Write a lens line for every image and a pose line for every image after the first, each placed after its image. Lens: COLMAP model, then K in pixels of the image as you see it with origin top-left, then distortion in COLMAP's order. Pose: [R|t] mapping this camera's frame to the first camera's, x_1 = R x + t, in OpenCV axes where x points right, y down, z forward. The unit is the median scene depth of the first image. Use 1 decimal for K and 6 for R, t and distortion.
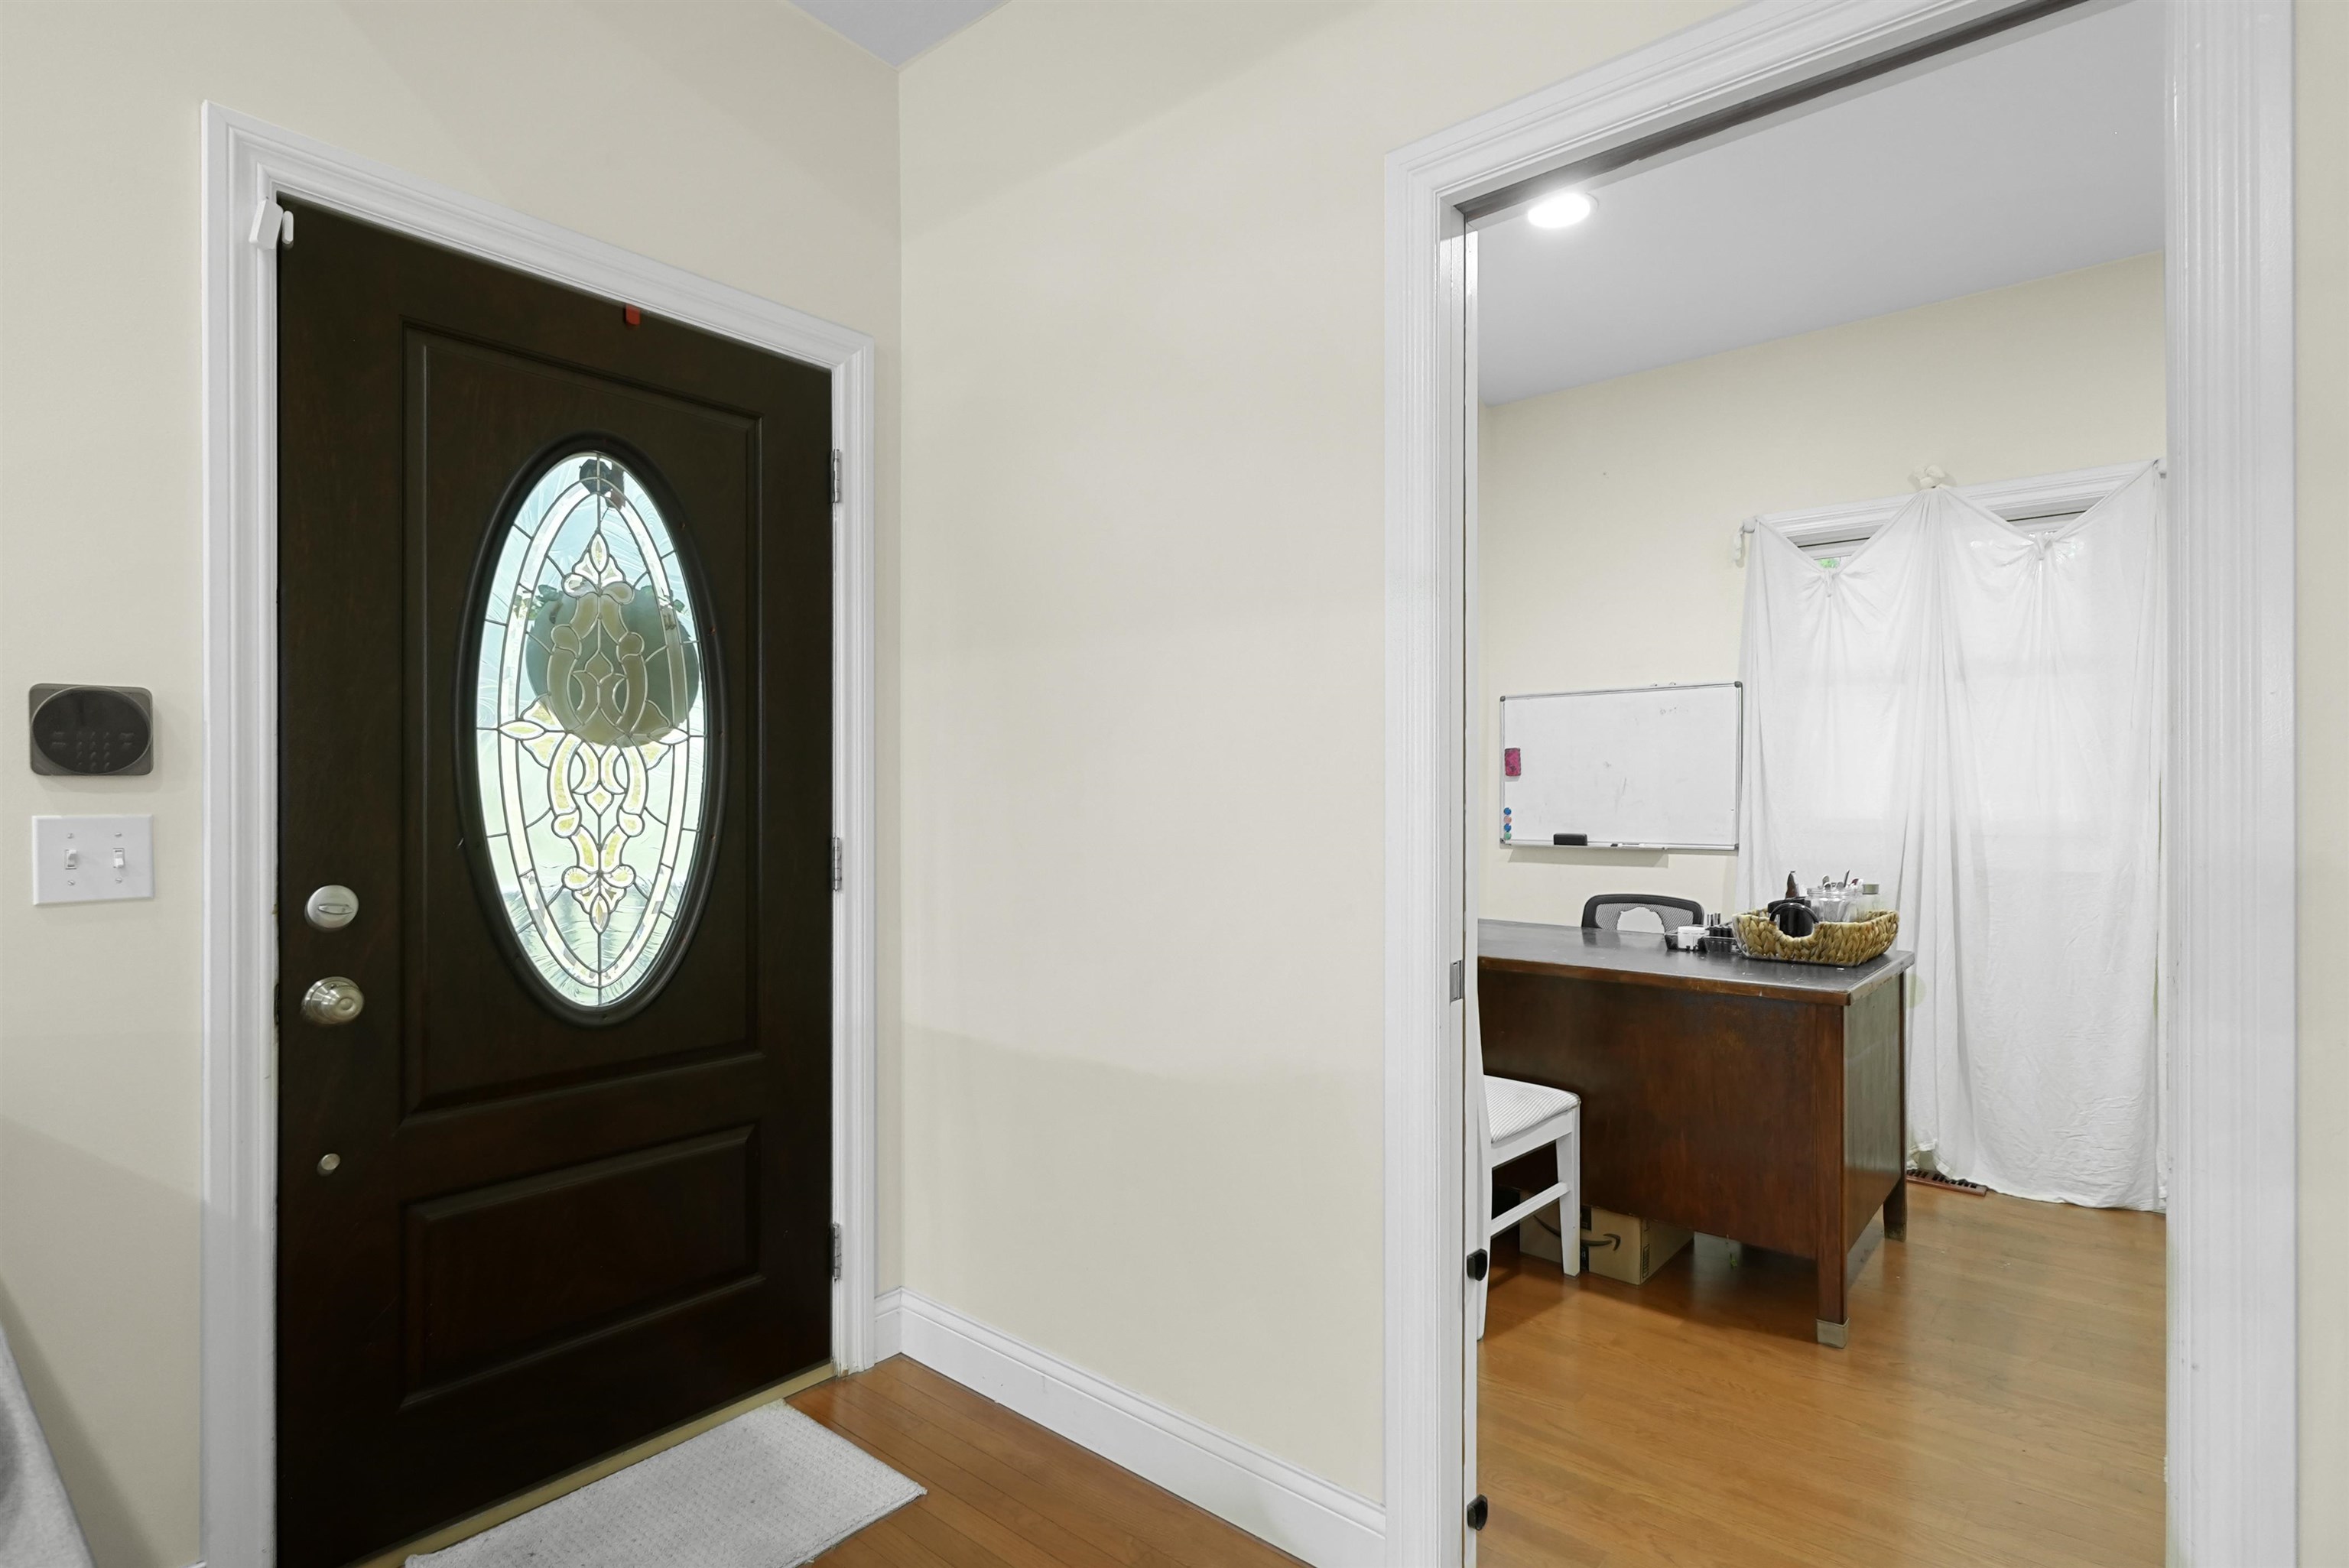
lens RADIAL K [[1174.2, 0, 1176.0], [0, 1174.2, 791.5], [0, 0, 1]] dist [-0.002327, 0.000133]
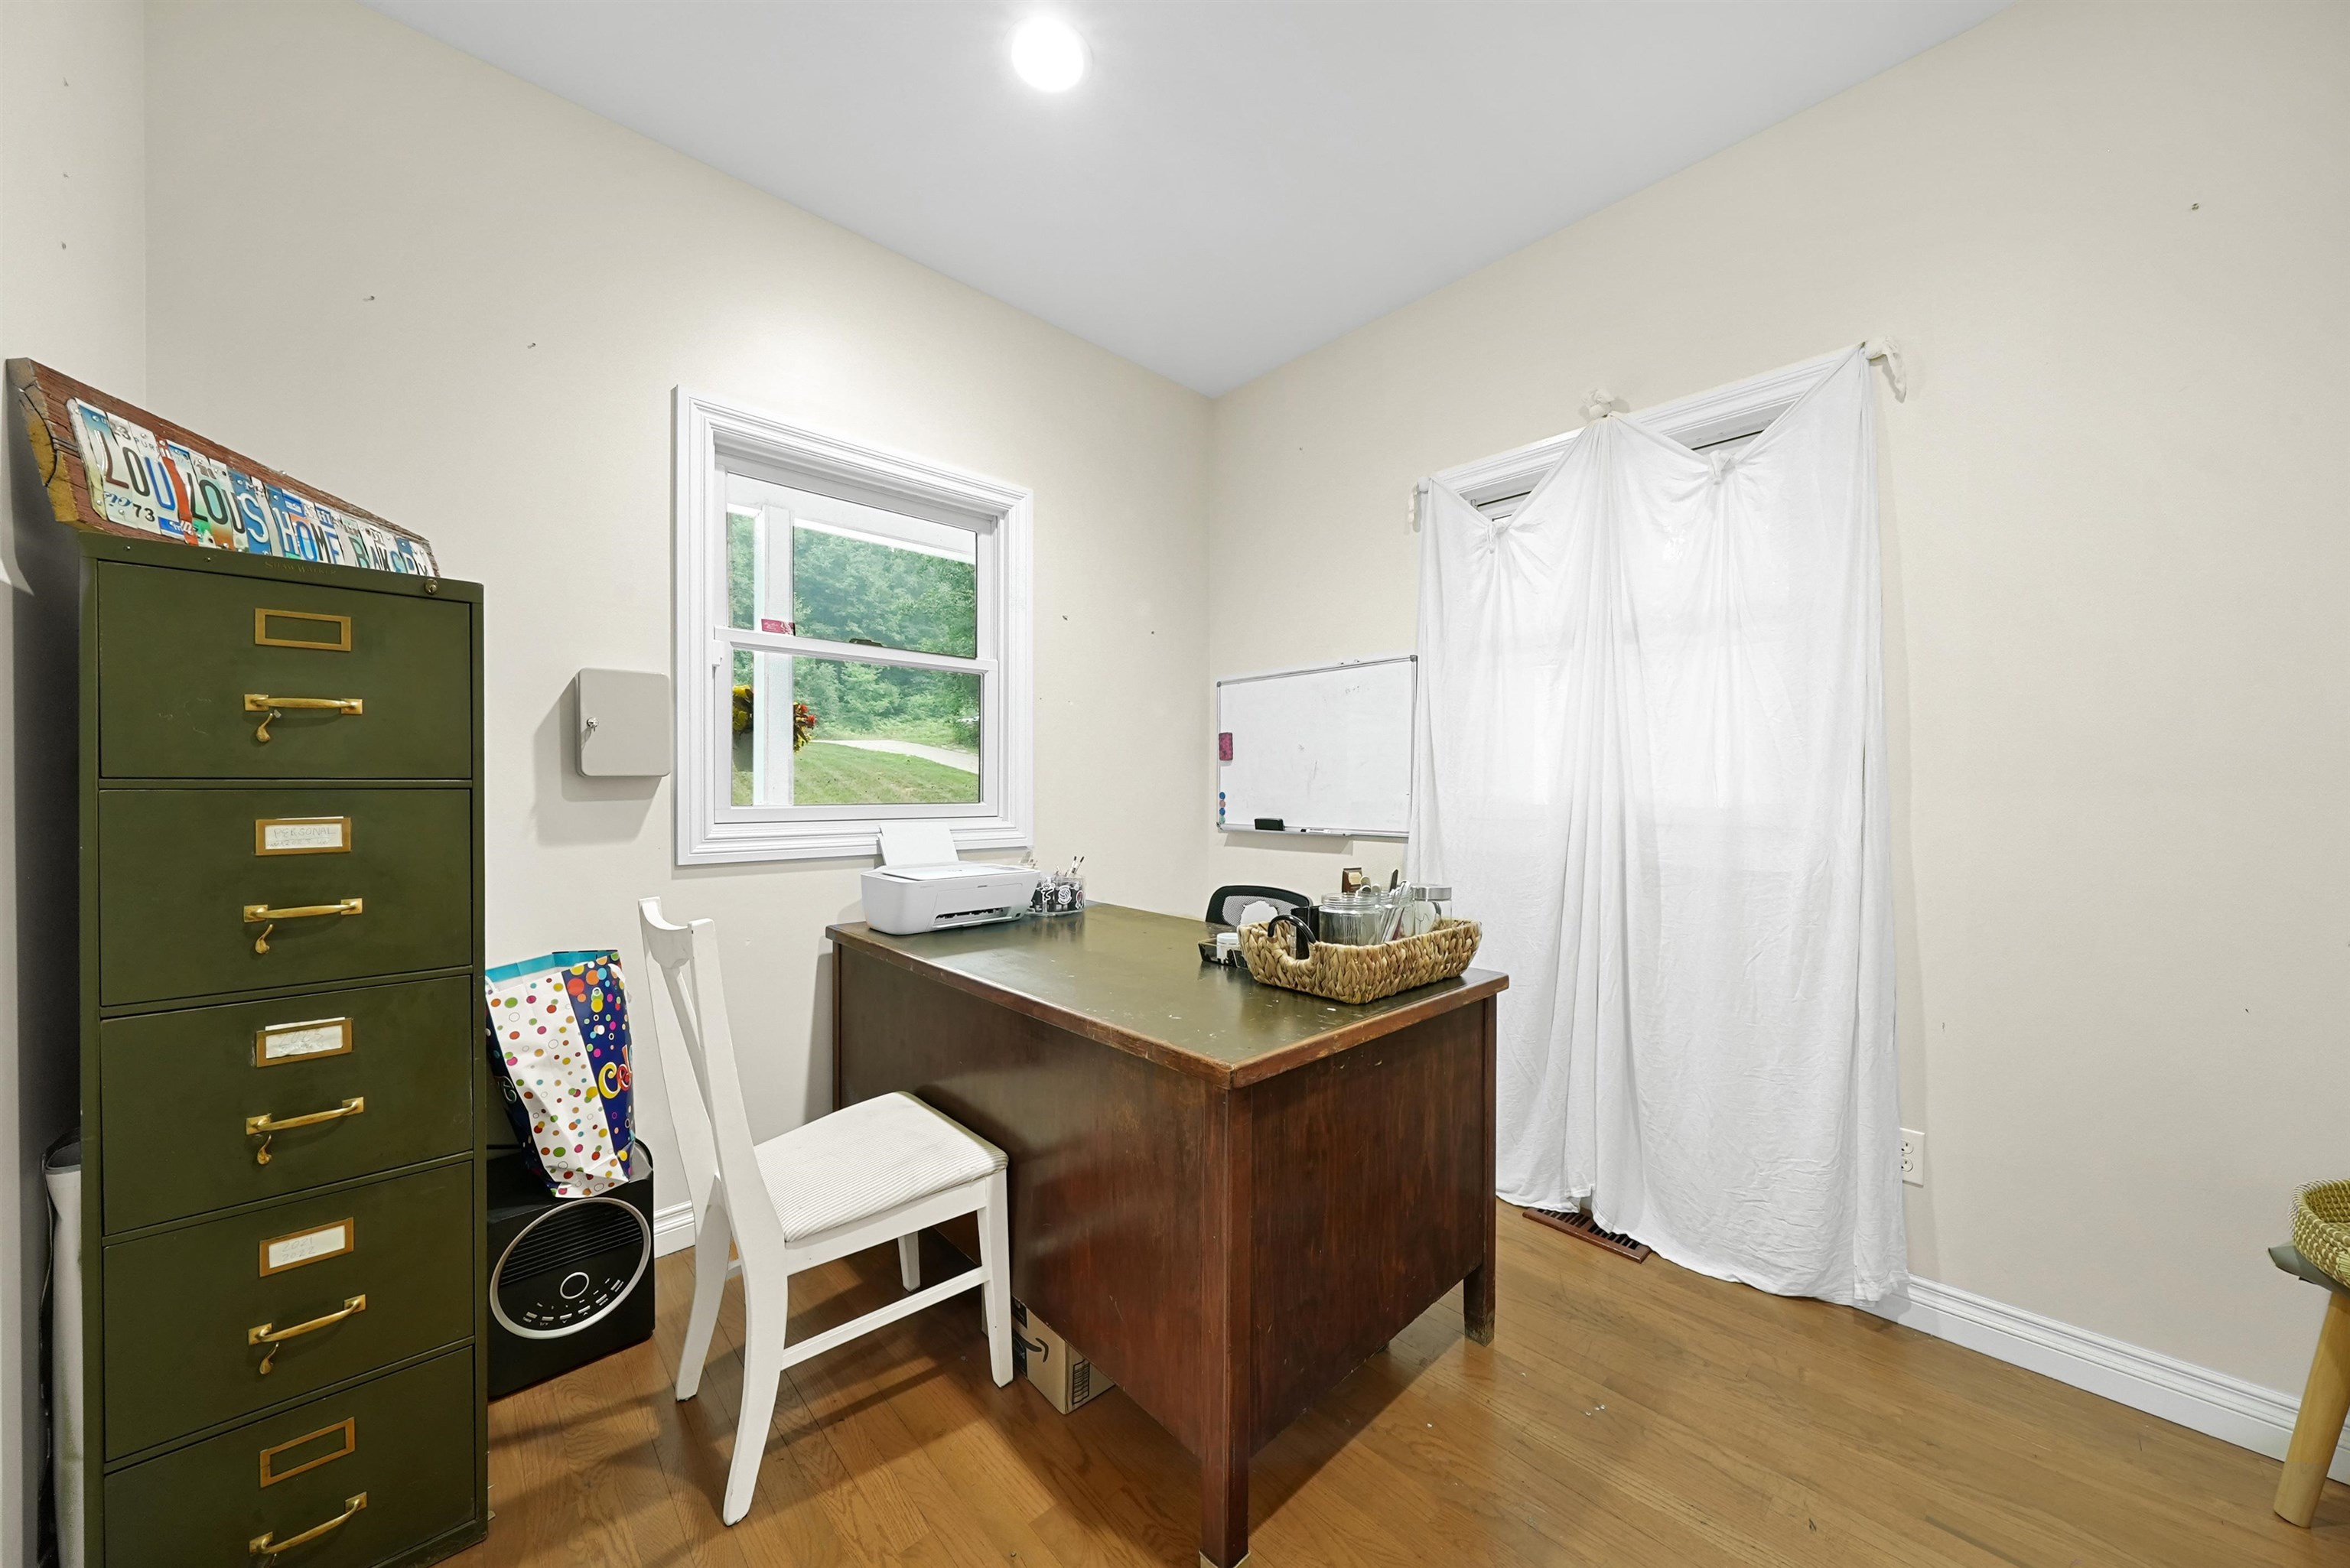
lens RADIAL K [[817.1, 0, 1177.5], [0, 817.1, 788.7], [0, 0, 1]] dist [-0.001783, 0.000007]
pose [[0.993663, 0.003870, -0.112334, 0.418533], [-0.003244, 0.999978, 0.005753, 0.009392], [0.112354, -0.005352, 0.993654, 0.385465]]
